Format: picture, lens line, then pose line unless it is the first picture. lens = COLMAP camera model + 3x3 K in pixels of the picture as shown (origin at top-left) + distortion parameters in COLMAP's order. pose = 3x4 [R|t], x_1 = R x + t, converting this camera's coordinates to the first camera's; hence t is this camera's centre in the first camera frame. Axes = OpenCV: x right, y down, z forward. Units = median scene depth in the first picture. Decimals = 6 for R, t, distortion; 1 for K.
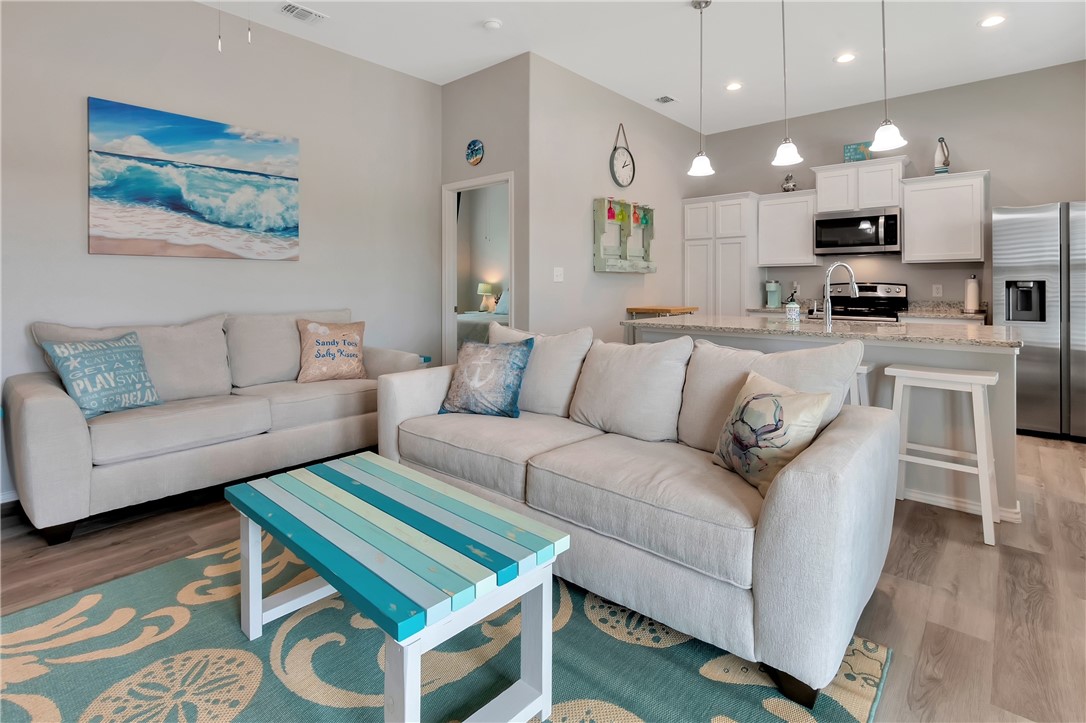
lens RADIAL K [[548.2, 0, 545.3], [0, 548.2, 288.6], [0, 0, 1]] dist [0.001888, -0.005937]
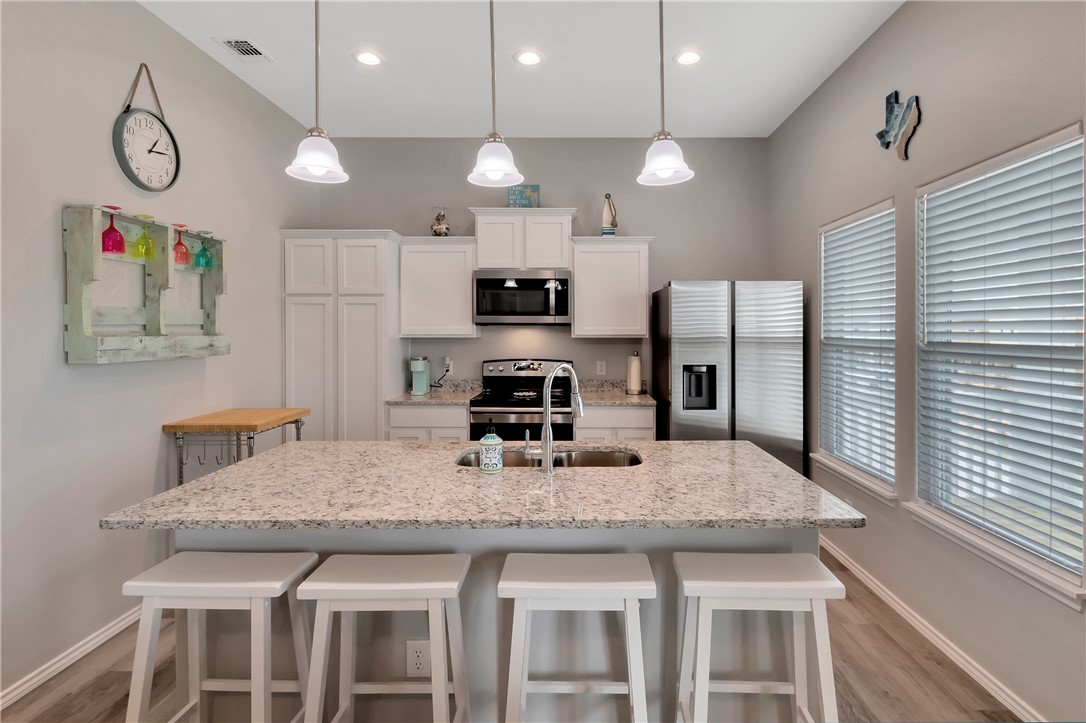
lens RADIAL K [[562.4, 0, 582.6], [0, 562.4, 337.6], [0, 0, 1]] dist [0.002671, -0.000176]
pose [[0.746679, -0.008060, 0.665136, 0.095387], [0.001103, 0.999940, 0.010879, -0.055856], [-0.665184, -0.007390, 0.746643, 0.352427]]
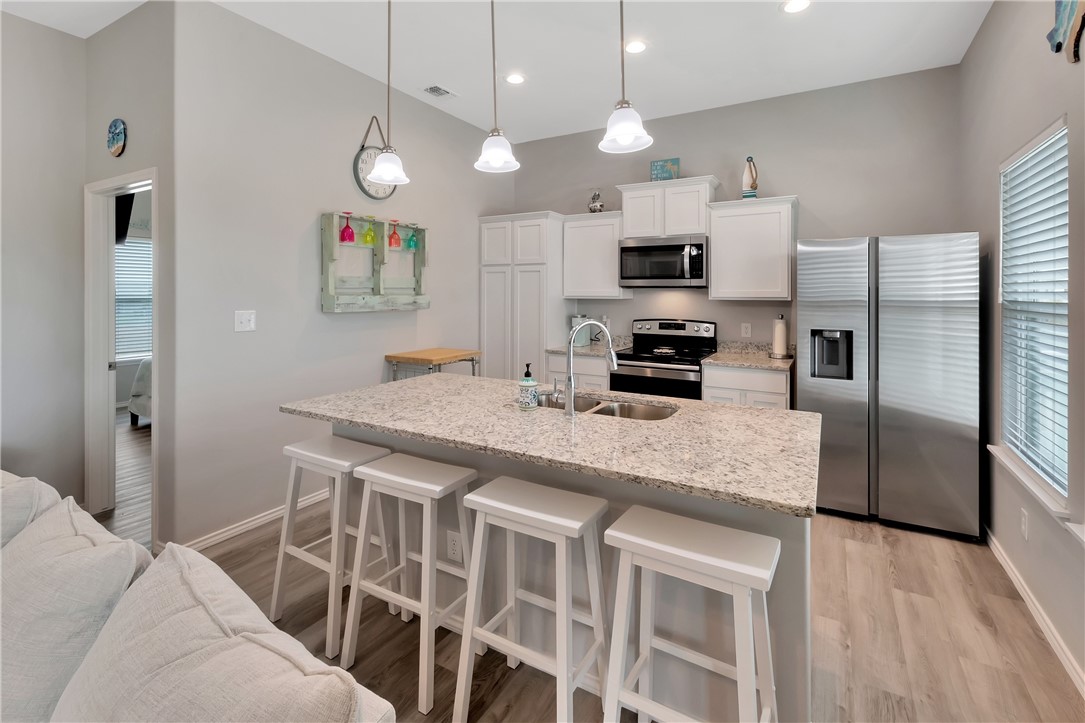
lens RADIAL K [[500.5, 0, 548.0], [0, 500.5, 296.2], [0, 0, 1]] dist [0.001938, -0.000003]
pose [[0.981062, 0.002352, 0.193679, 0.248214], [-0.002872, 0.999993, 0.002405, -0.053191], [-0.193672, -0.002916, 0.981062, 0.272320]]
